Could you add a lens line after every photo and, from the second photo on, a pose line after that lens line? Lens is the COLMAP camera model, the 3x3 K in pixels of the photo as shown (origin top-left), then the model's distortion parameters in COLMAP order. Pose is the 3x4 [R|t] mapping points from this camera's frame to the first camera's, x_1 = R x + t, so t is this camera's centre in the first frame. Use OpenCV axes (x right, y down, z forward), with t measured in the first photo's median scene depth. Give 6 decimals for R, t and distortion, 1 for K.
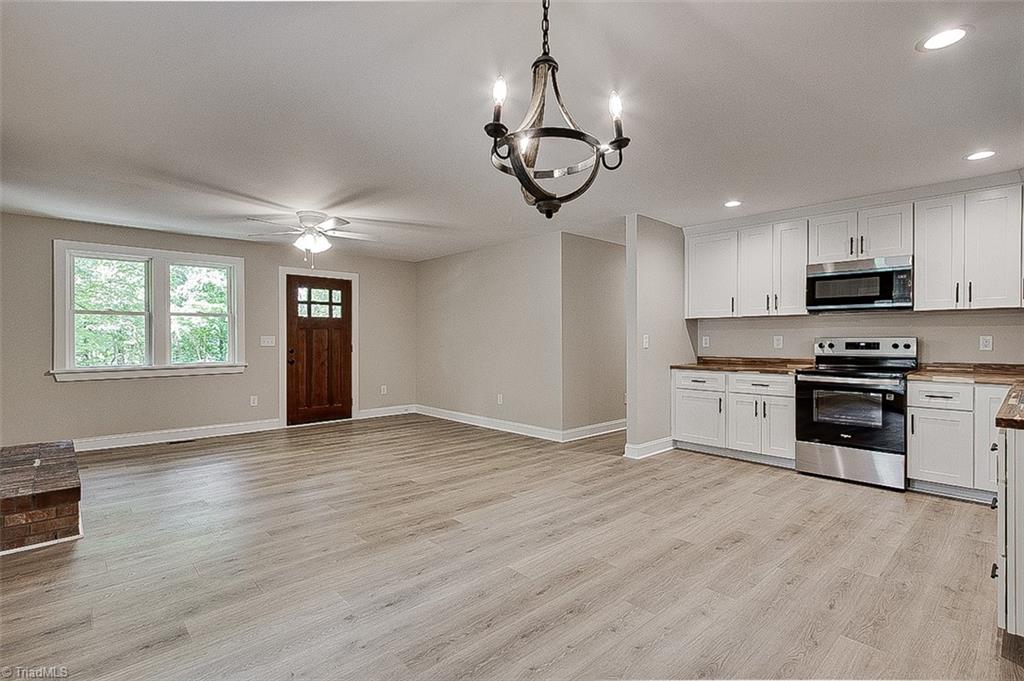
lens RADIAL K [[490.1, 0, 509.9], [0, 490.1, 335.4], [0, 0, 1]] dist [0.001319, 0.000178]
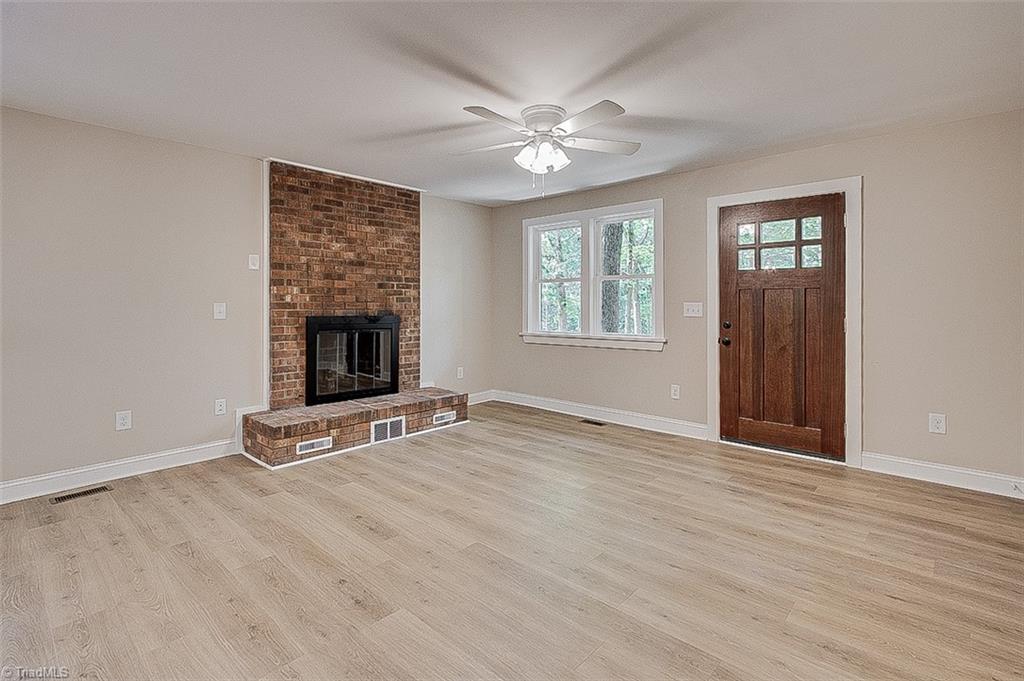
lens RADIAL K [[489.8, 0, 528.7], [0, 489.8, 303.6], [0, 0, 1]] dist [-0.001783, 0.000118]
pose [[0.088077, -0.003797, -0.996106, 0.166165], [0.002904, 0.999989, -0.003555, 0.004789], [0.996109, -0.002580, 0.088087, 0.673001]]
